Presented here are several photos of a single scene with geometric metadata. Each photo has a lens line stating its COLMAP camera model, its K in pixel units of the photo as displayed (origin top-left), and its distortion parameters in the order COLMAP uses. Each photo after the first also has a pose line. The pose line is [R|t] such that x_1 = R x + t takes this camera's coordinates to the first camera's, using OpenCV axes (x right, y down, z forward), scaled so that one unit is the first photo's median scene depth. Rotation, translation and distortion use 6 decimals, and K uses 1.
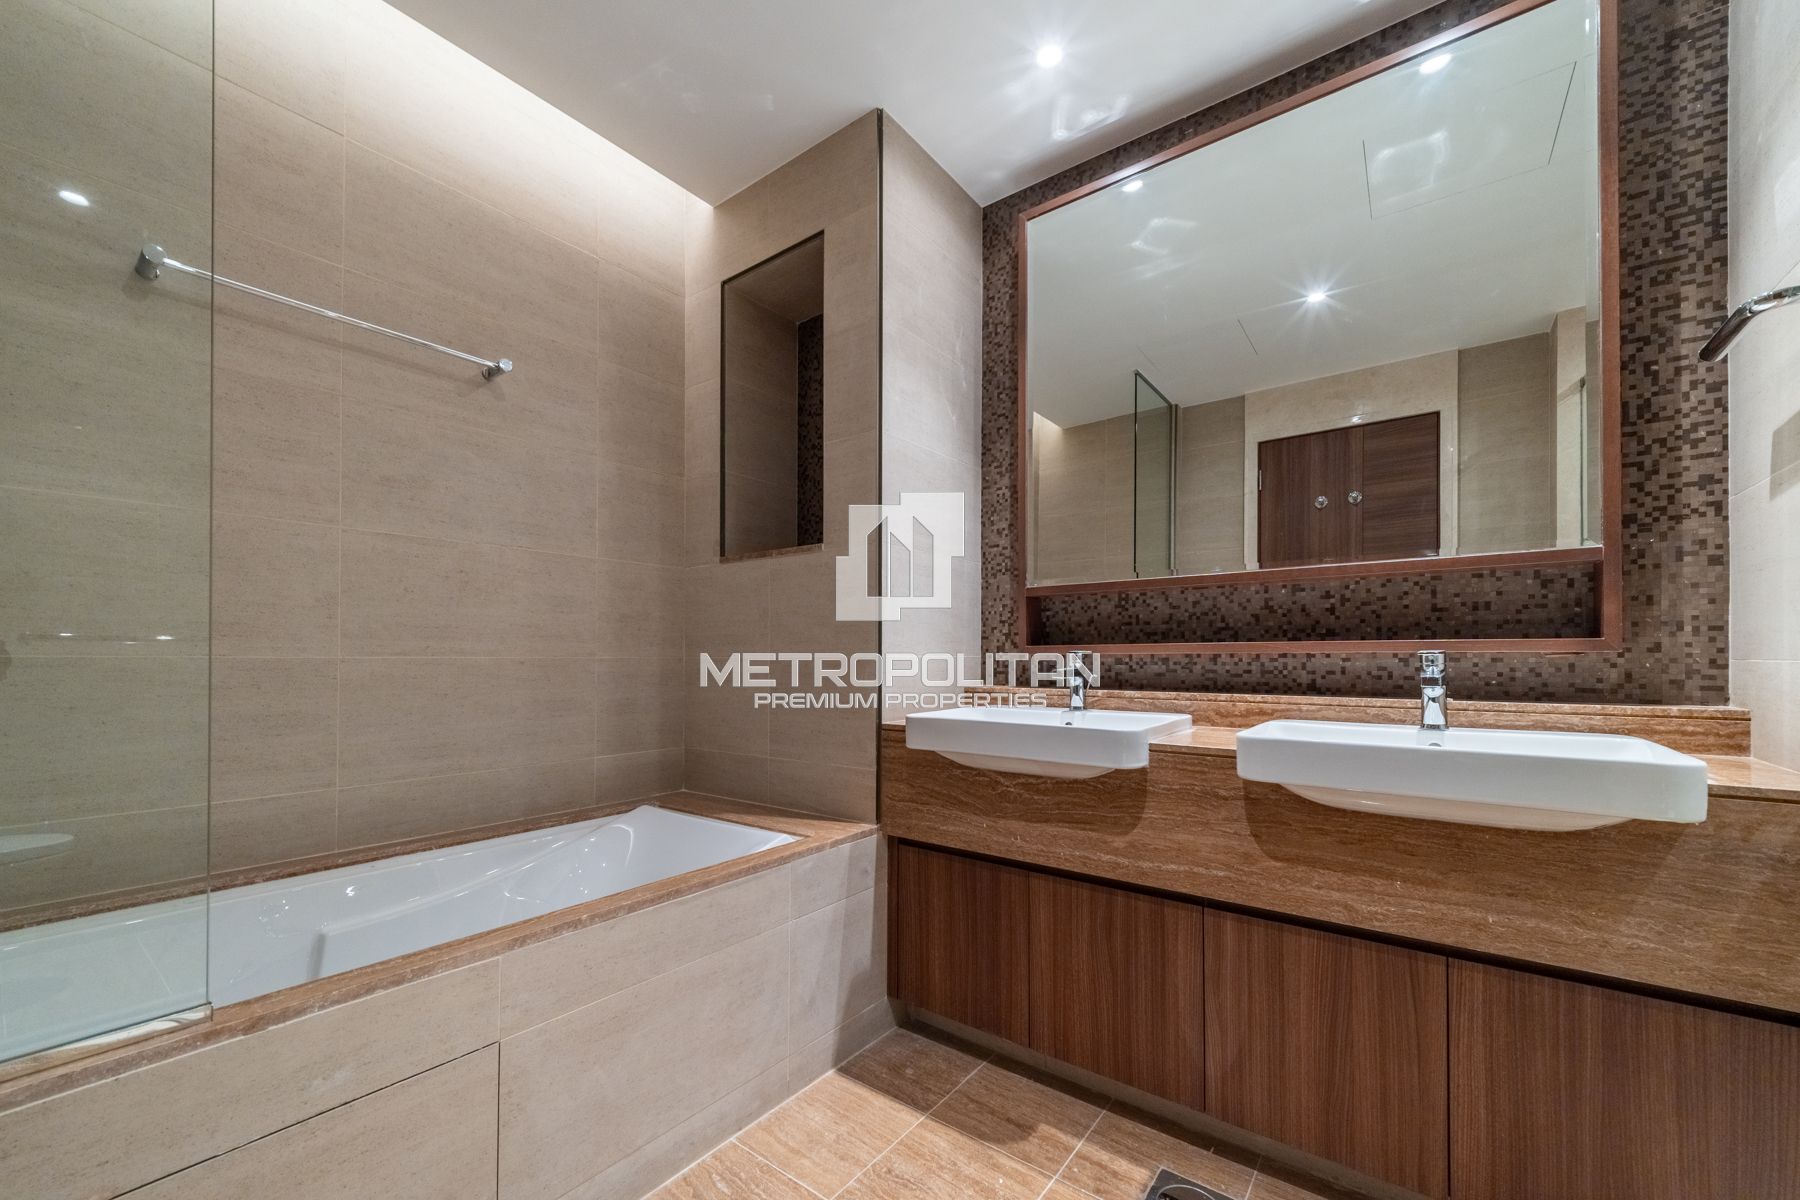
lens RADIAL K [[687.0, 0, 895.0], [0, 687.0, 681.5], [0, 0, 1]] dist [0.000691, -0.004654]
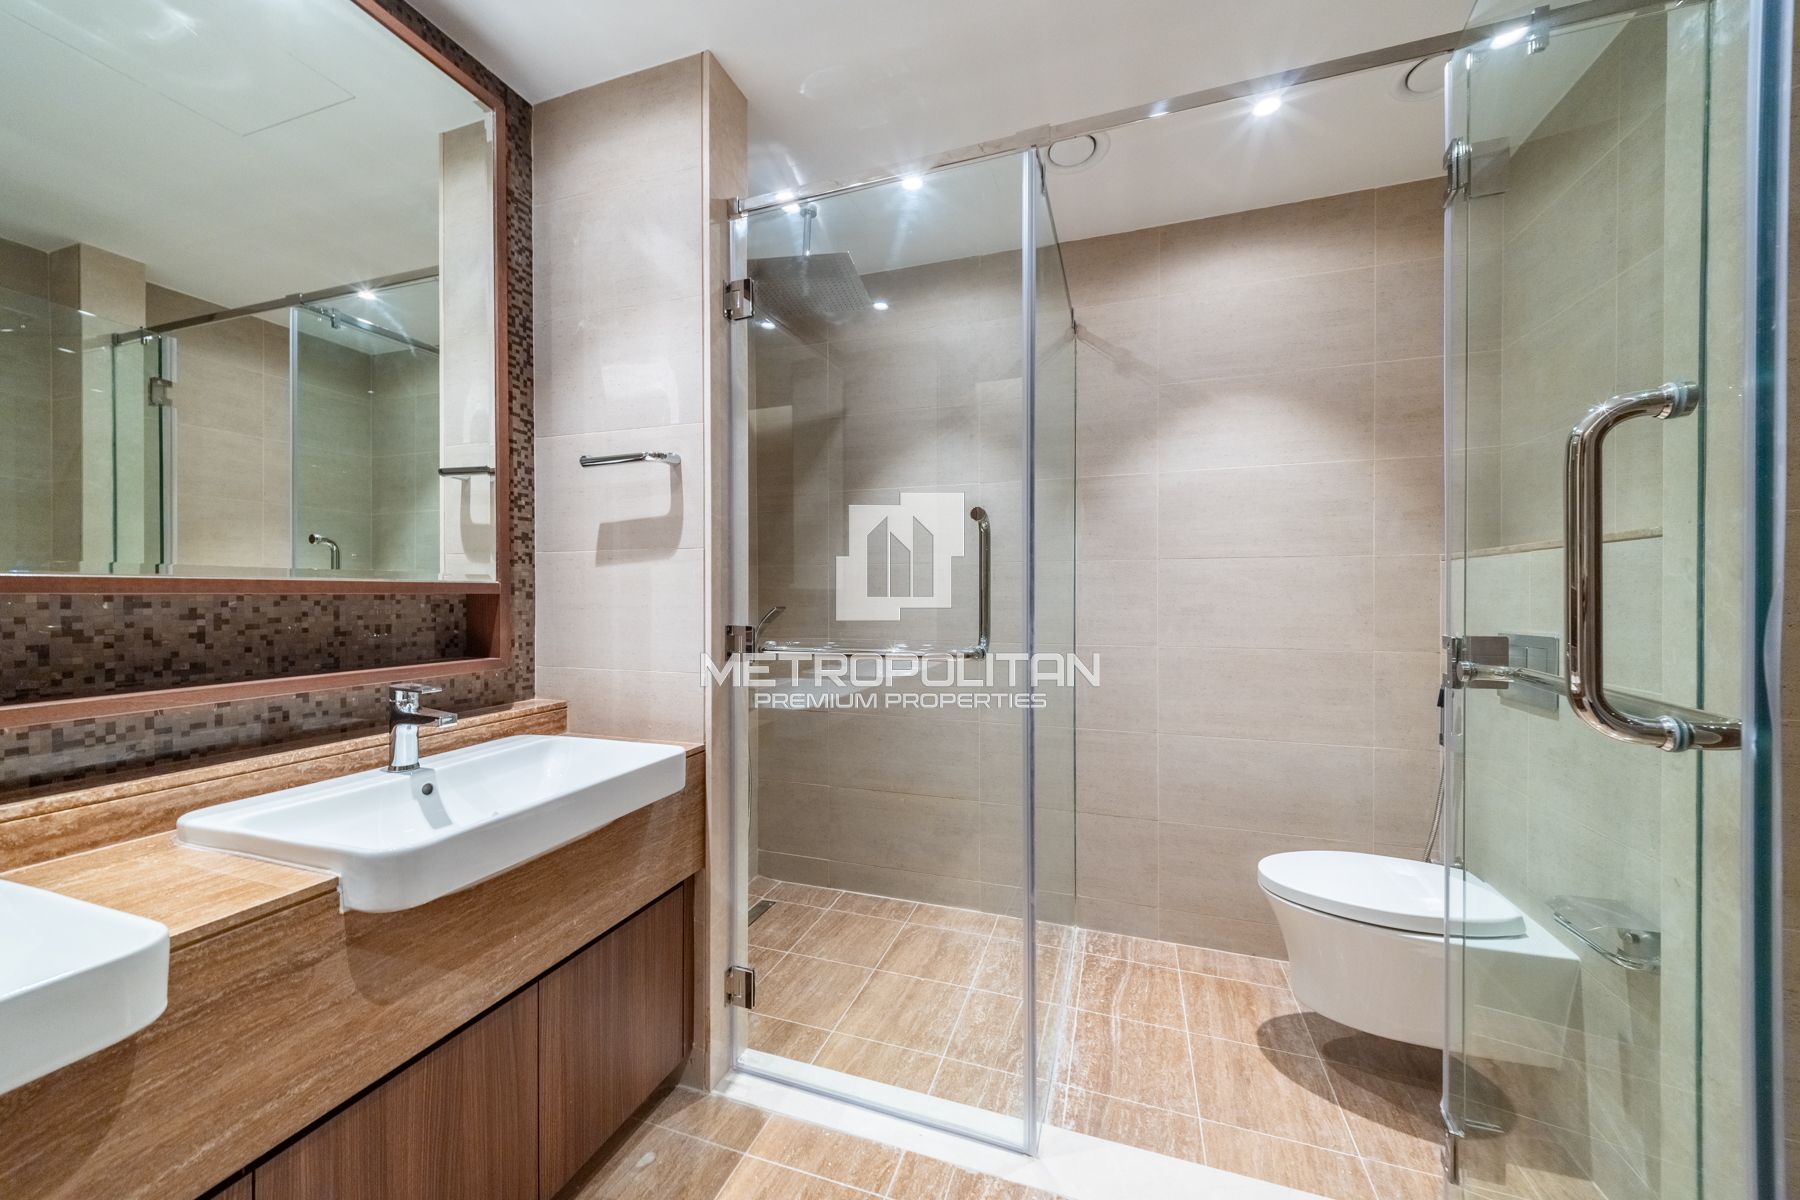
lens RADIAL K [[657.8, 0, 882.1], [0, 657.8, 600.3], [0, 0, 1]] dist [0.004240, -0.000091]
pose [[-0.329253, -0.015947, 0.944107, -0.246763], [0.034593, 0.998982, 0.028938, -0.152341], [-0.943608, 0.042188, -0.328367, 0.638949]]
